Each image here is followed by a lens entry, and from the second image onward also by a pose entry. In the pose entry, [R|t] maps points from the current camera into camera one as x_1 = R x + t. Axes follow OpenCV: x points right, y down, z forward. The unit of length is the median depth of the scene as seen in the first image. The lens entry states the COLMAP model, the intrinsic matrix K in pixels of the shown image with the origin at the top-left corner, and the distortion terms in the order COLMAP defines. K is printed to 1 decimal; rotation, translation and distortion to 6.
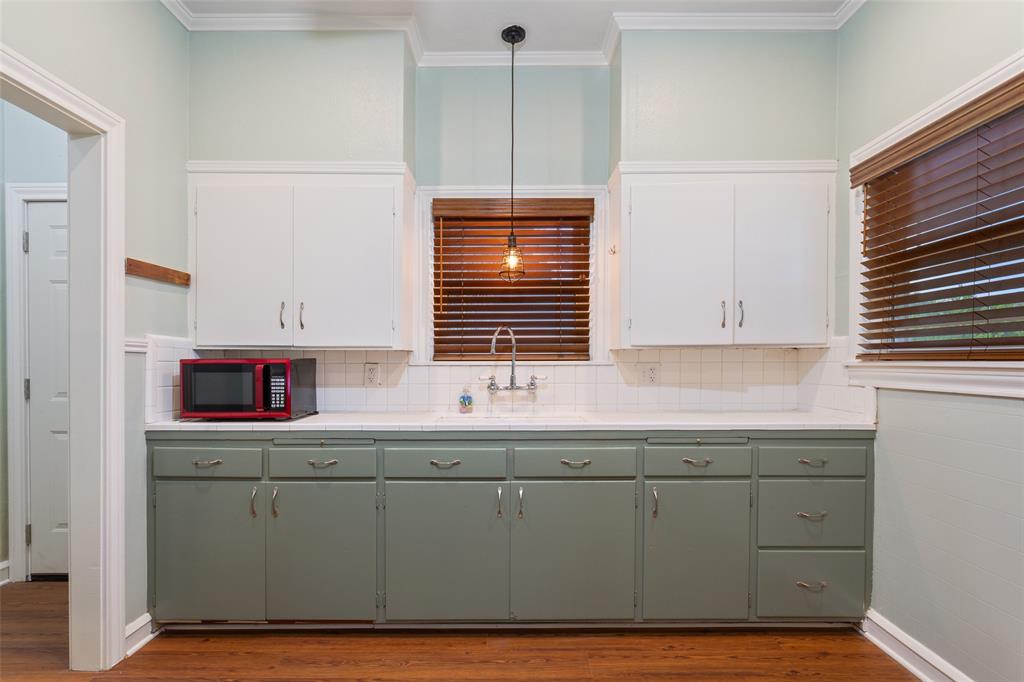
lens RADIAL K [[524.1, 0, 536.1], [0, 524.1, 366.3], [0, 0, 1]] dist [-0.013253, 0.005212]
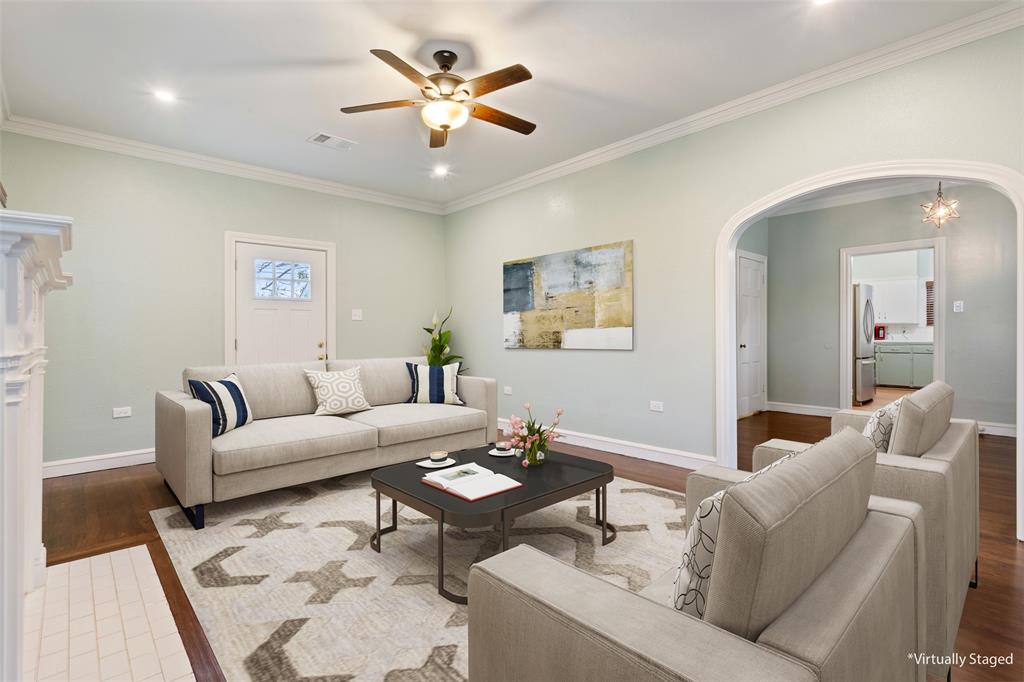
lens RADIAL K [[492.6, 0, 518.9], [0, 492.6, 332.4], [0, 0, 1]] dist [0.001459, -0.000808]
pose [[0.645808, -0.007483, -0.763463, 0.666679], [-0.000197, 0.999950, -0.009967, 0.078587], [0.763500, 0.006587, 0.645775, -3.835403]]
